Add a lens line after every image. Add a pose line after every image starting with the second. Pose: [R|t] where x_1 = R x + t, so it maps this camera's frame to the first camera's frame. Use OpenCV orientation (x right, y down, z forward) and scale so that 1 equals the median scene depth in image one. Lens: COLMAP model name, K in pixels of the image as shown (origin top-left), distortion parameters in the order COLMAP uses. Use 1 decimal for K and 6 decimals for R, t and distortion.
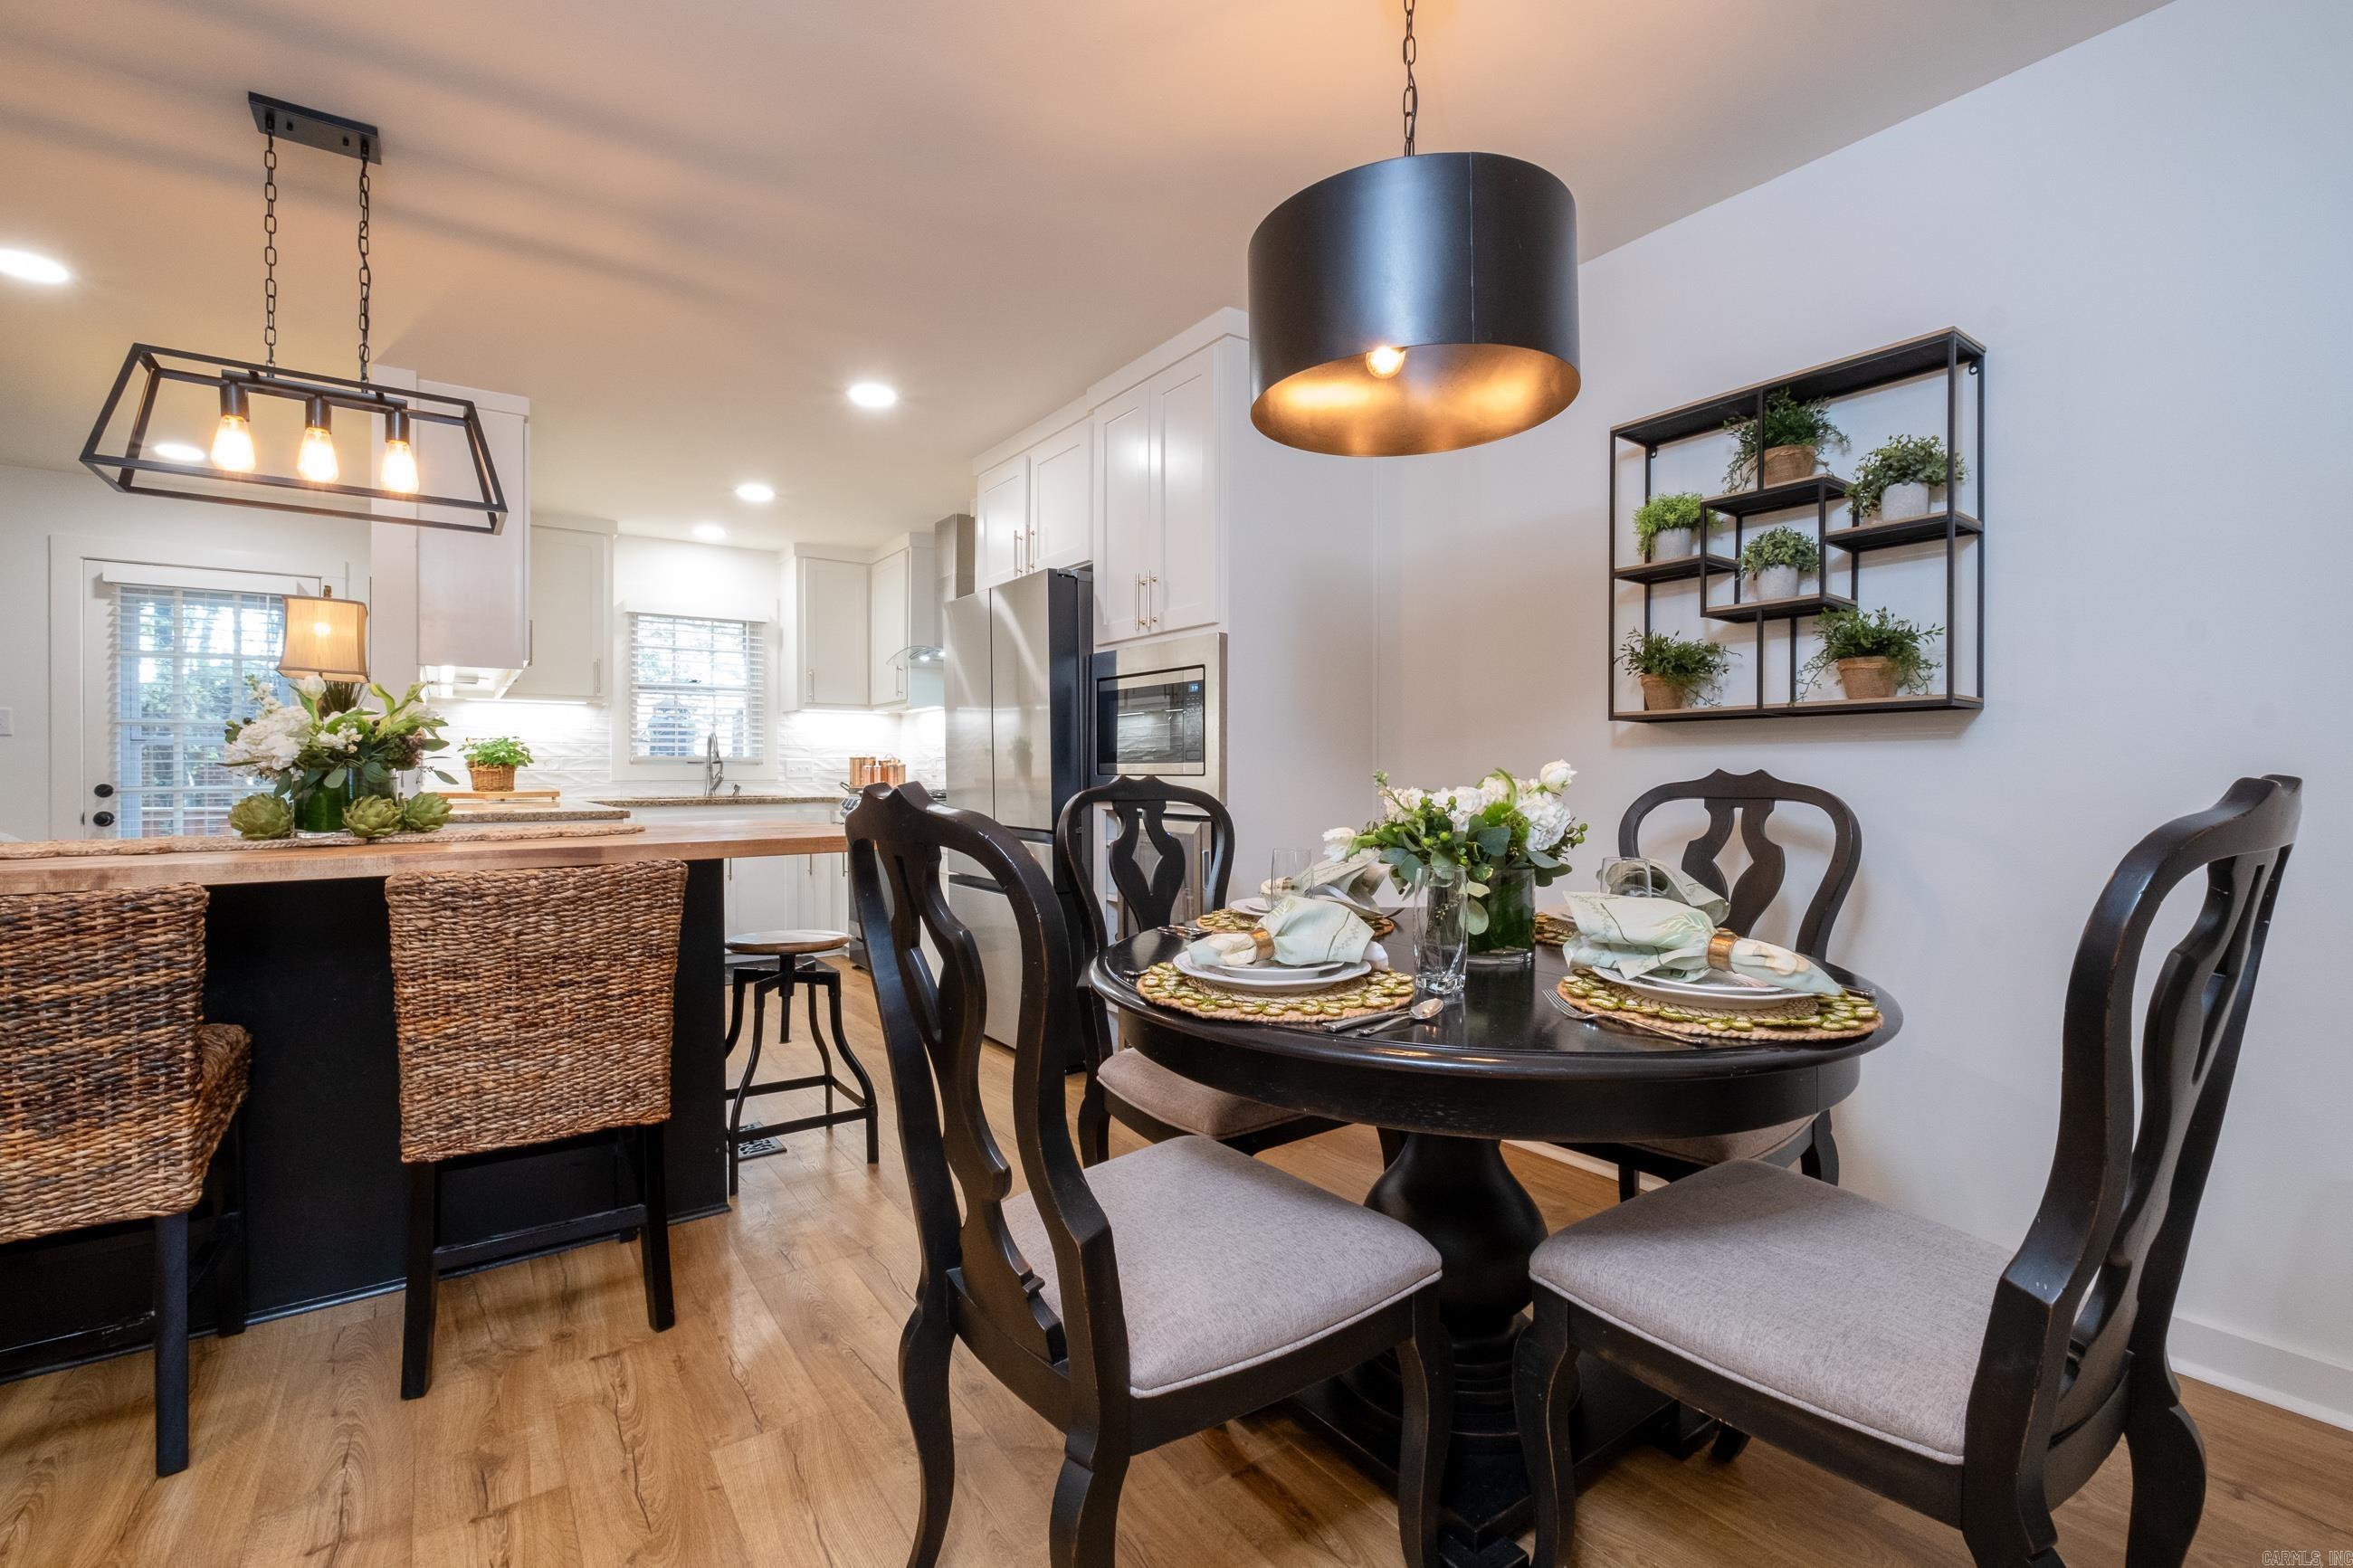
lens RADIAL K [[1048.6, 0, 1181.2], [0, 1048.6, 775.6], [0, 0, 1]] dist [-0.005813, 0.000390]
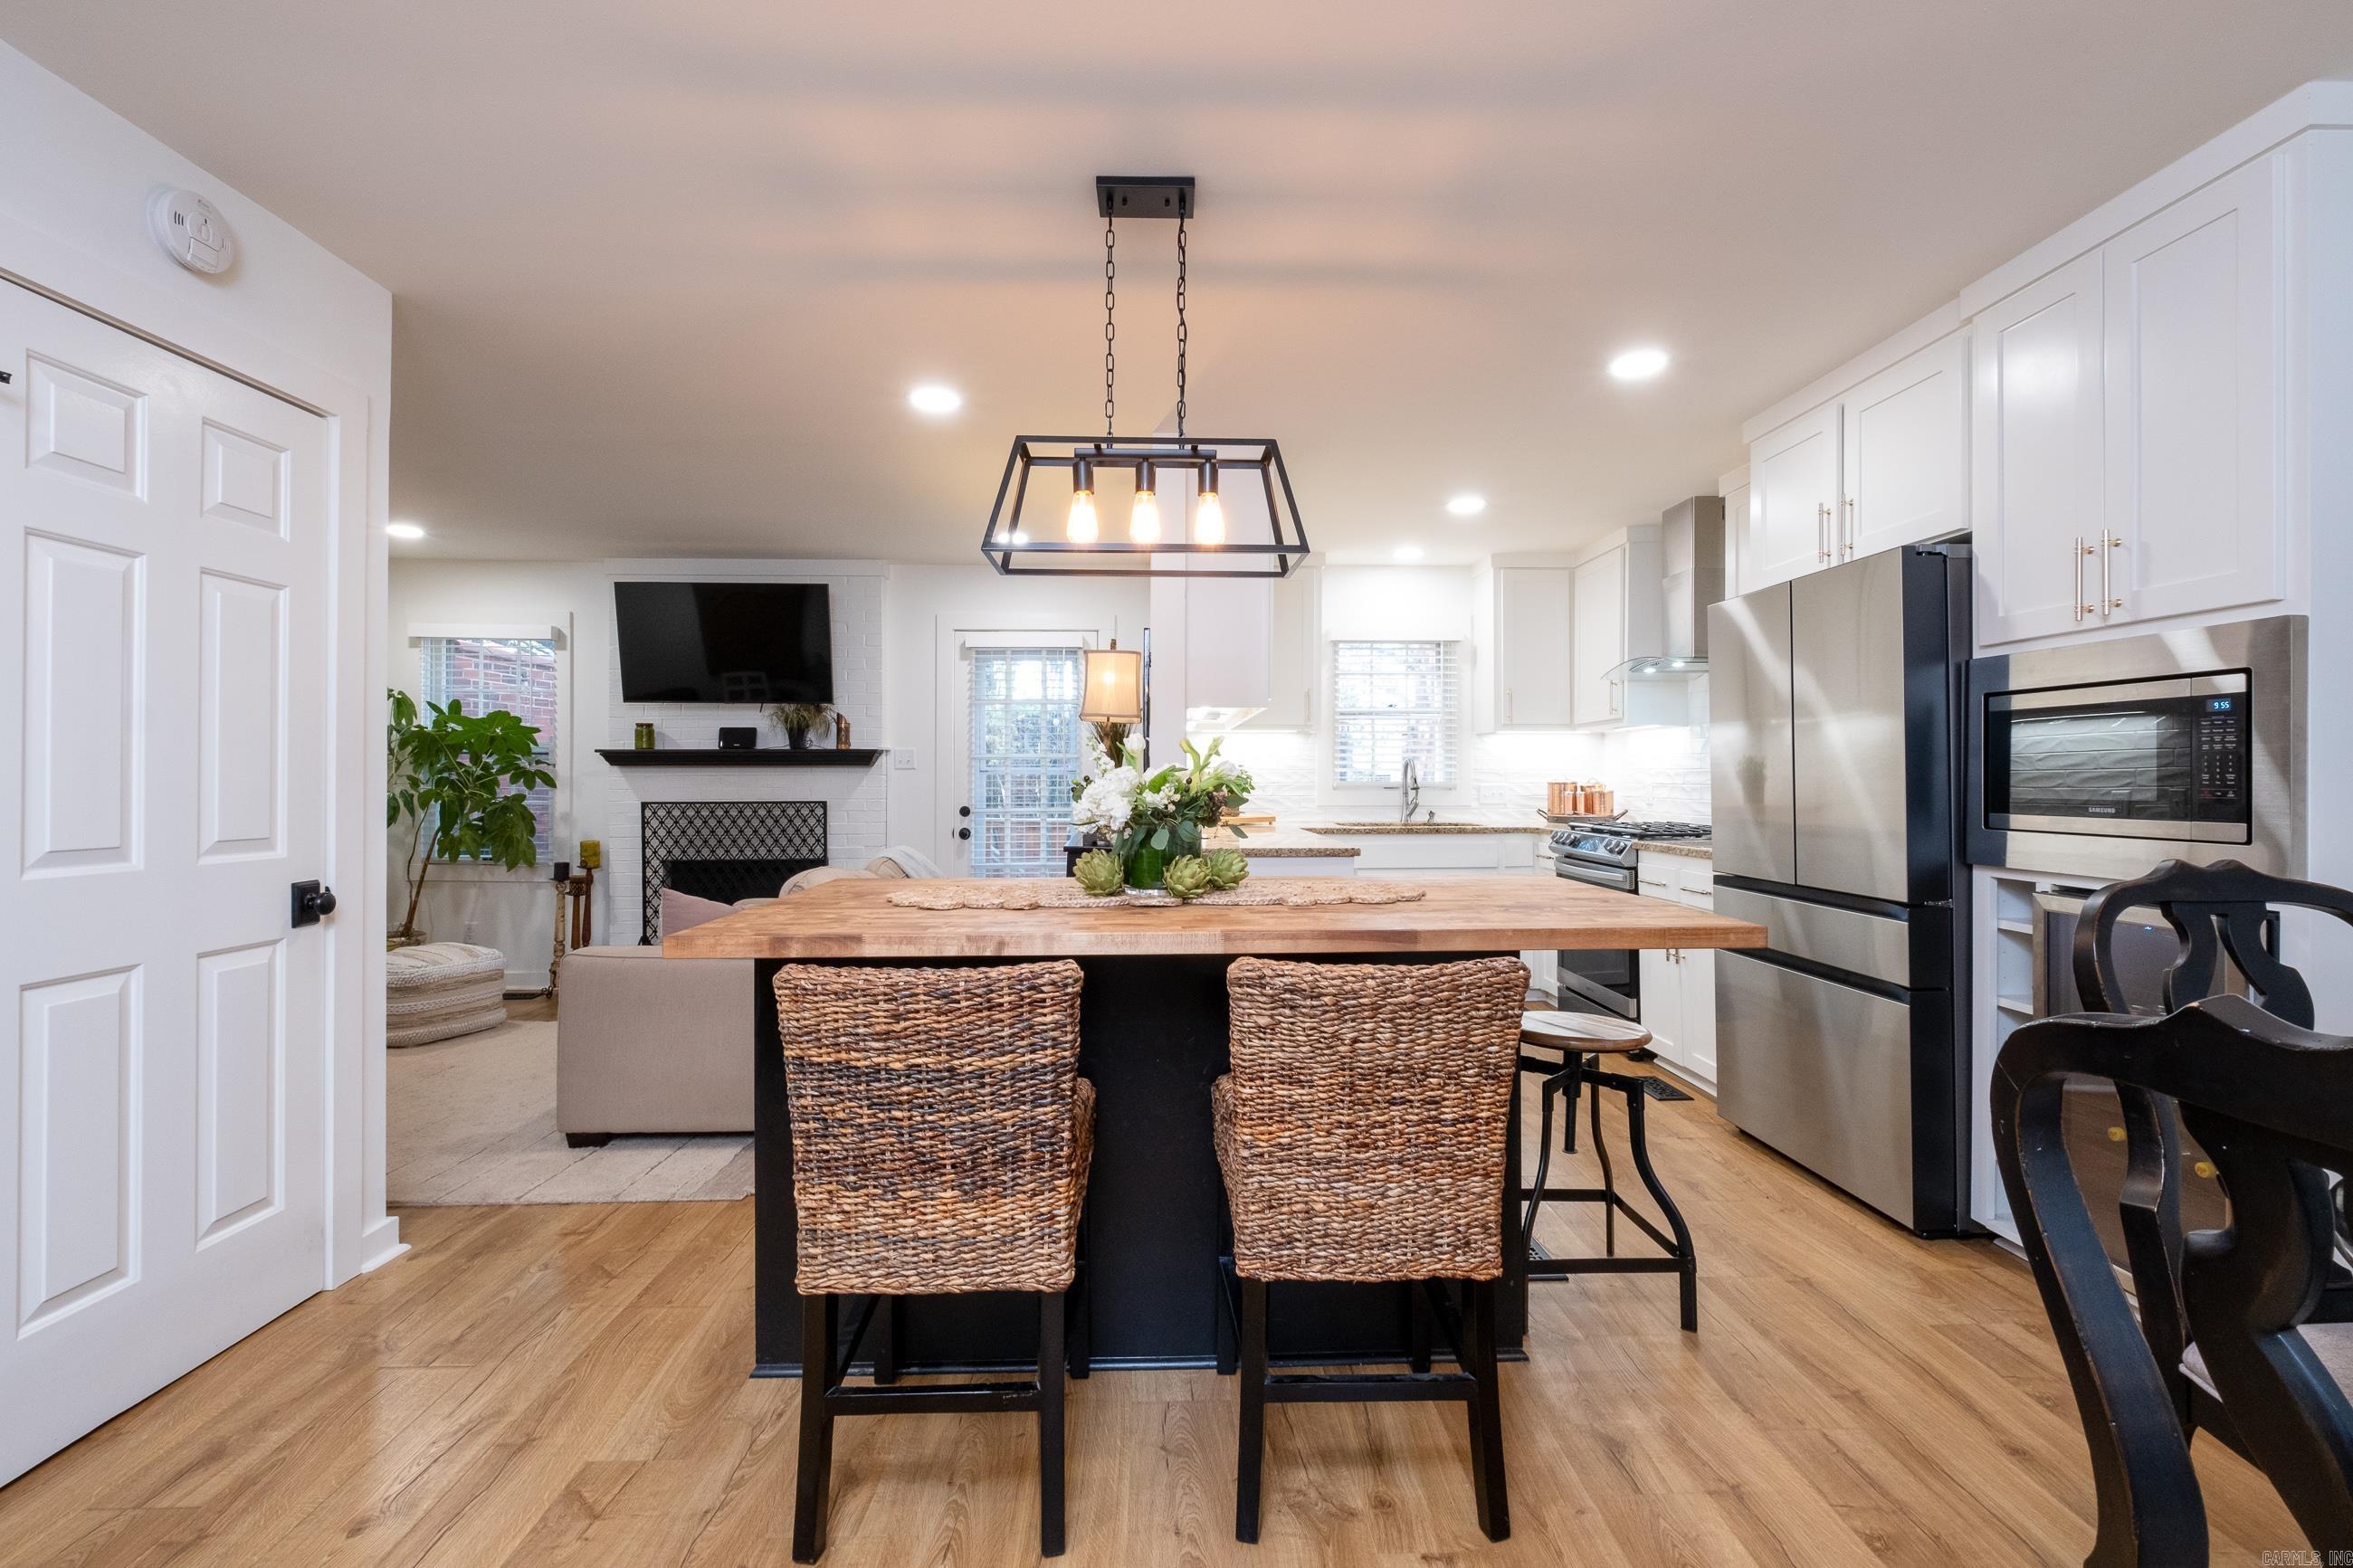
lens RADIAL K [[1048.6, 0, 1153.1], [0, 1048.6, 778.7], [0, 0, 1]] dist [-0.005813, 0.000390]
pose [[0.820295, 0.003723, -0.571928, -0.232480], [-0.005576, 0.999983, -0.001488, -0.051464], [0.571913, 0.004410, 0.820302, 0.167571]]
